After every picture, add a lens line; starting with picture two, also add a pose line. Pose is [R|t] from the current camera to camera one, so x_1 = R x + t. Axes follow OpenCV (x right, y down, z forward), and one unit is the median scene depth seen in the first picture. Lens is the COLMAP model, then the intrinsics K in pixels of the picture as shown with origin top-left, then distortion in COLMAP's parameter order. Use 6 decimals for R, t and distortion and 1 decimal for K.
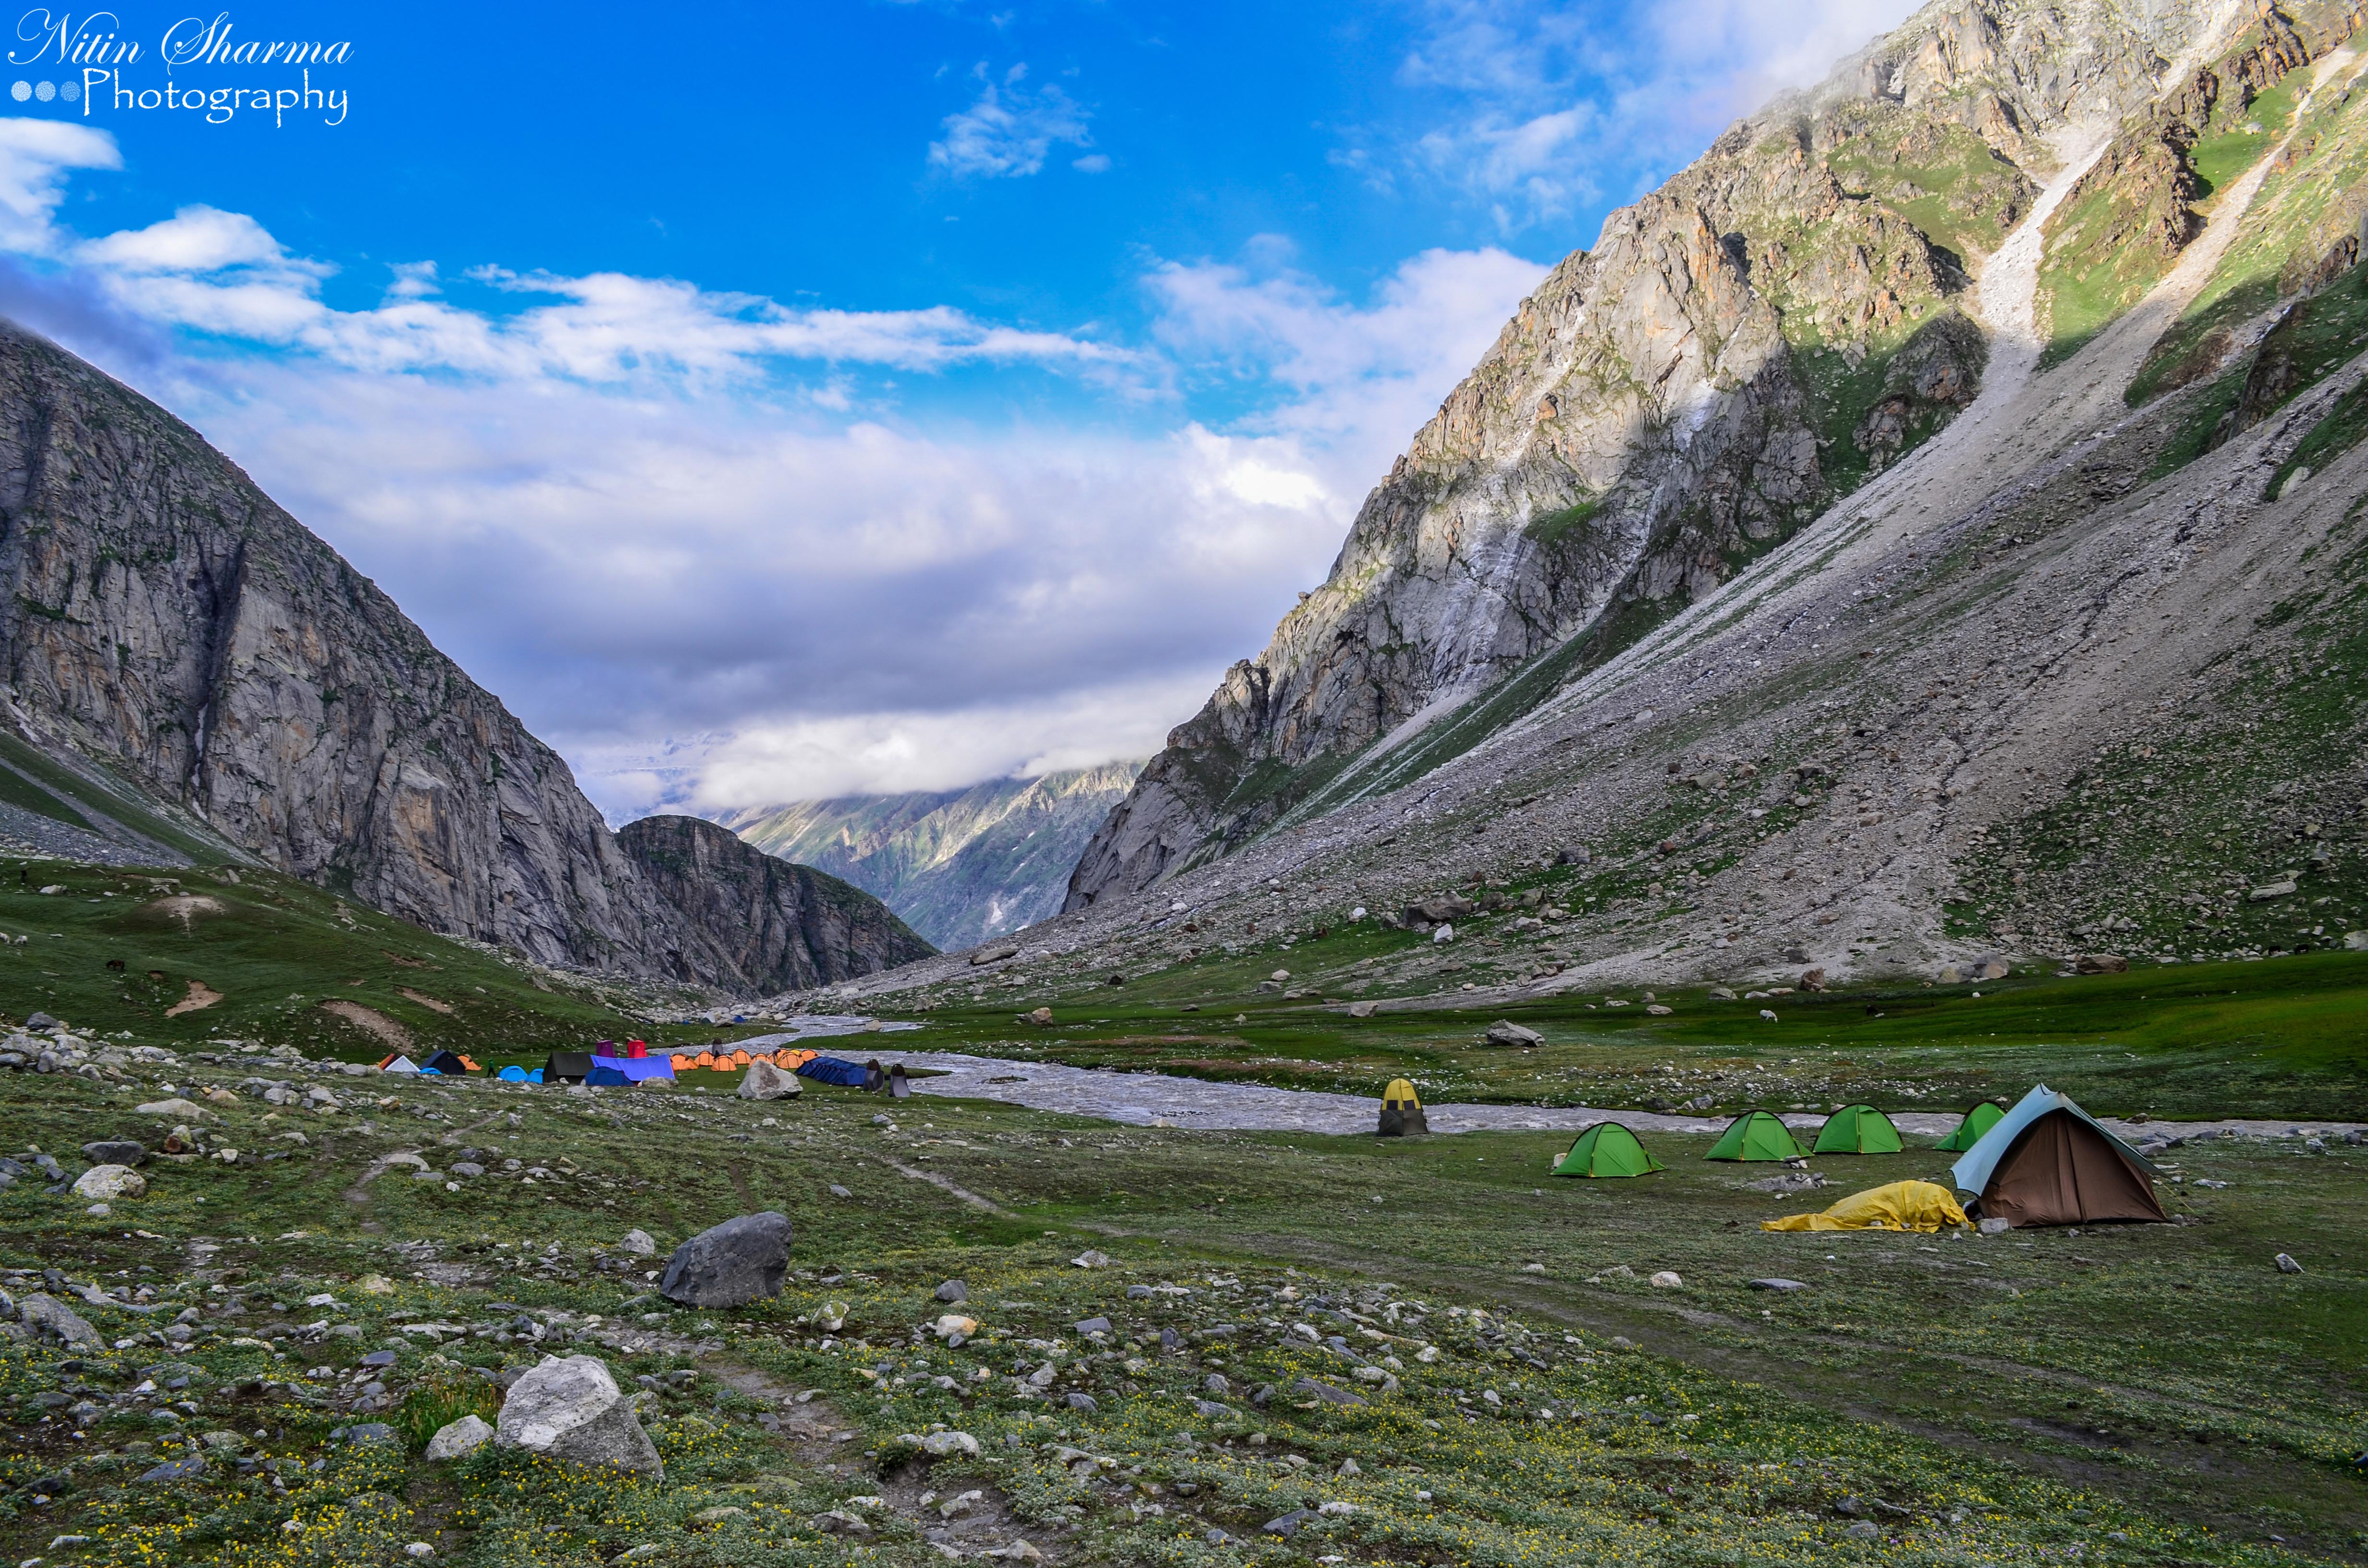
lens RADIAL K [[1960.3, 0, 1220.0], [0, 1960.3, 801.7], [0, 0, 1]] dist [-0.087265, 0.016324]
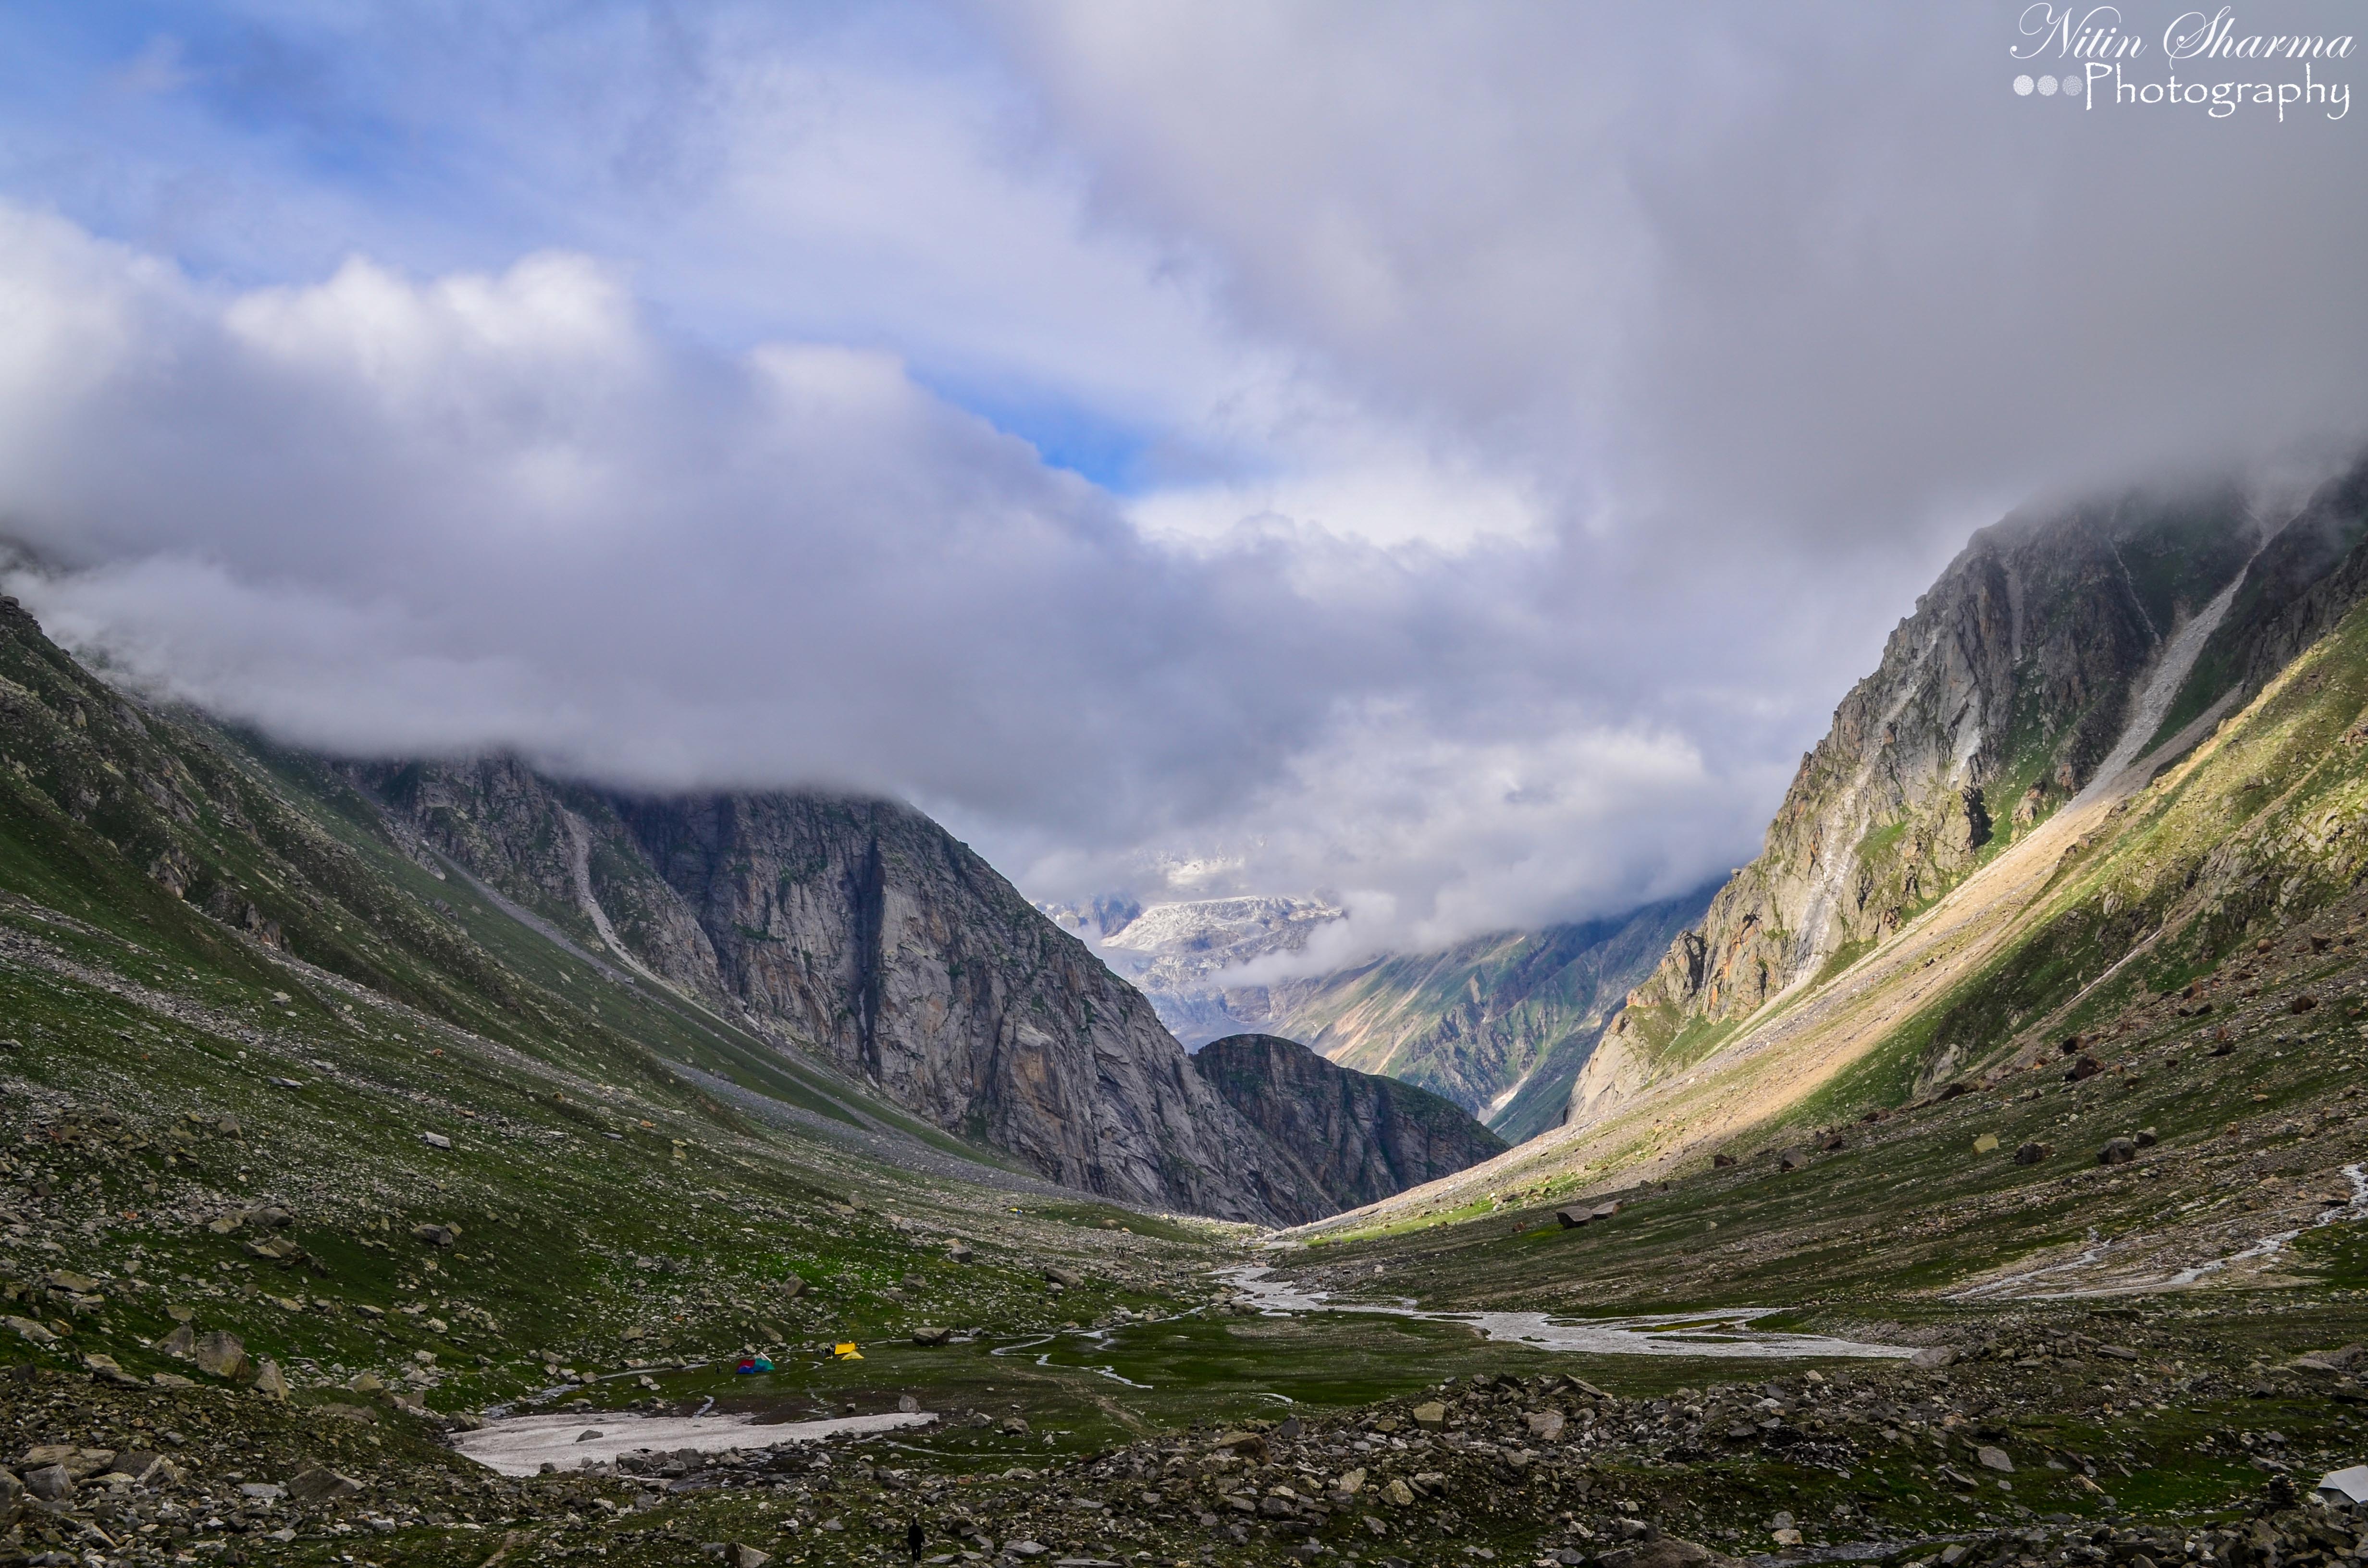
lens RADIAL K [[2913.6, 0, 1184.0], [0, 2913.6, 784.0], [0, 0, 1]] dist [-0.043536, -0.004128]
pose [[0.953575, -0.067637, -0.293464, 0.227176], [0.056612, 0.997340, -0.045909, -0.088255], [0.295788, 0.027164, 0.954867, -0.744493]]
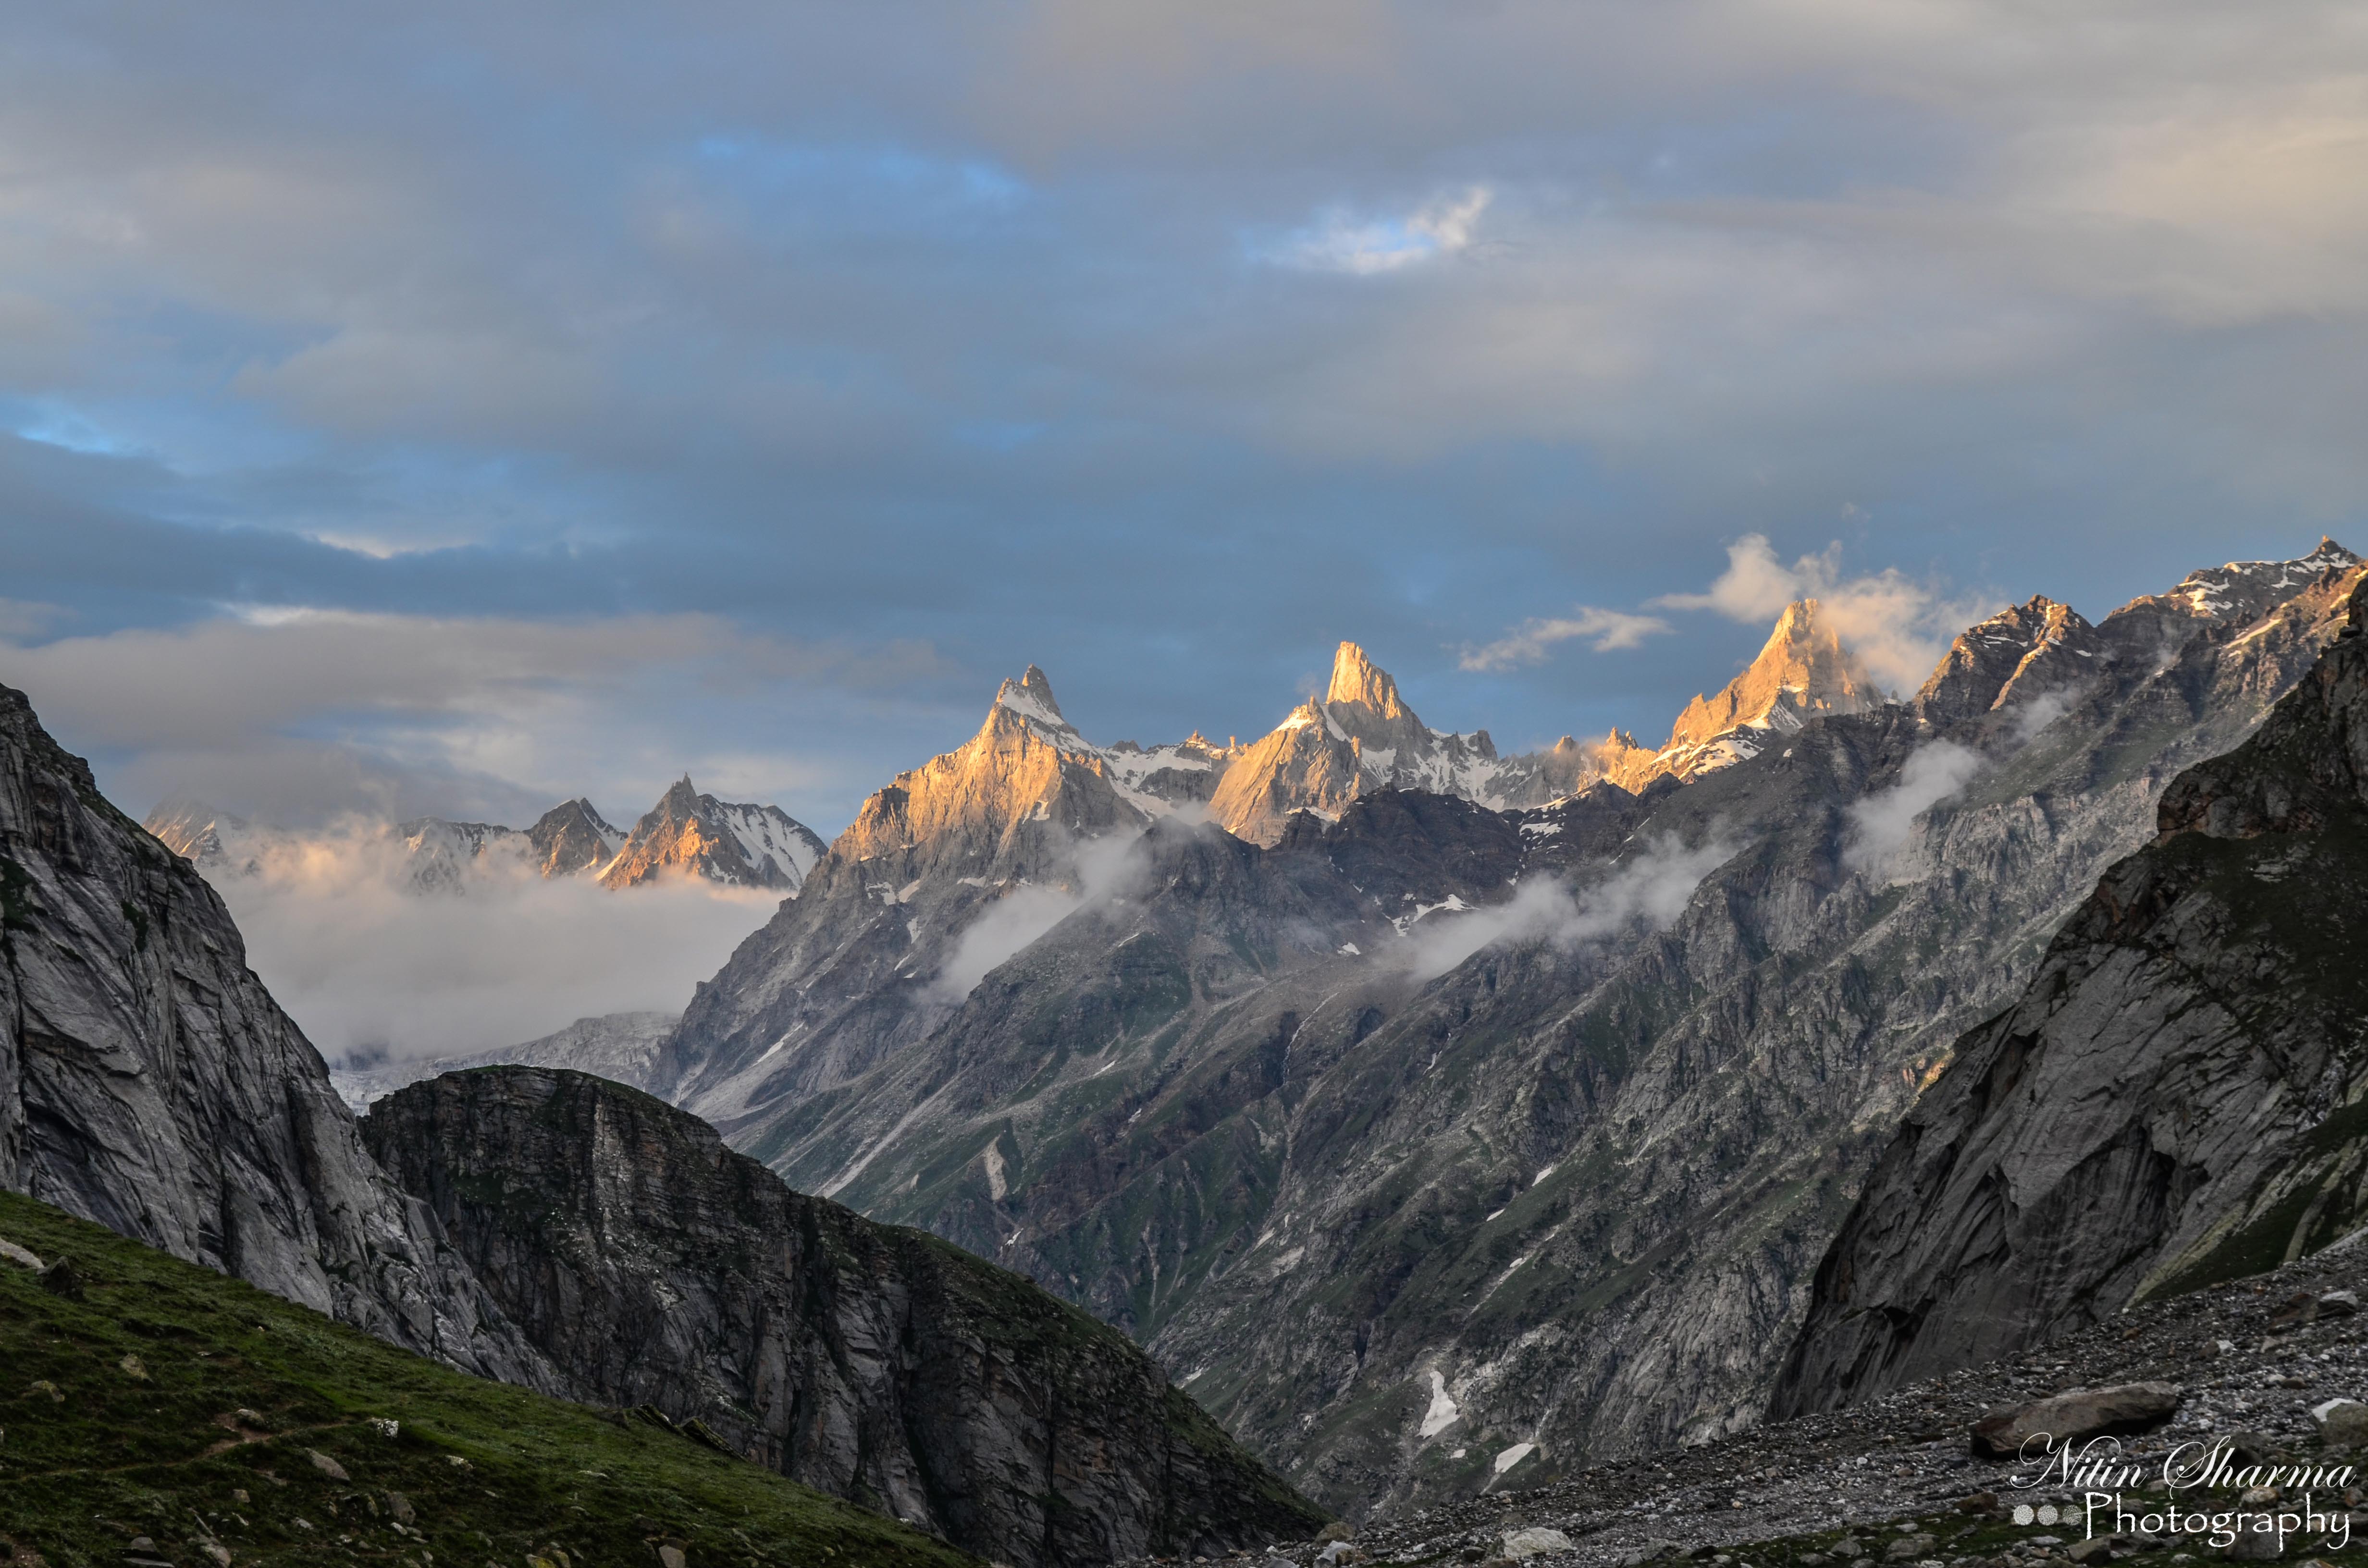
lens RADIAL K [[5666.1, 0, 1184.0], [0, 5666.1, 784.0], [0, 0, 1]] dist [0.049214, 0.107132]
pose [[0.988144, 0.012182, -0.153046, -0.037541], [-0.020580, 0.998360, -0.053413, 0.012873], [0.152145, 0.055930, 0.986774, 0.096951]]
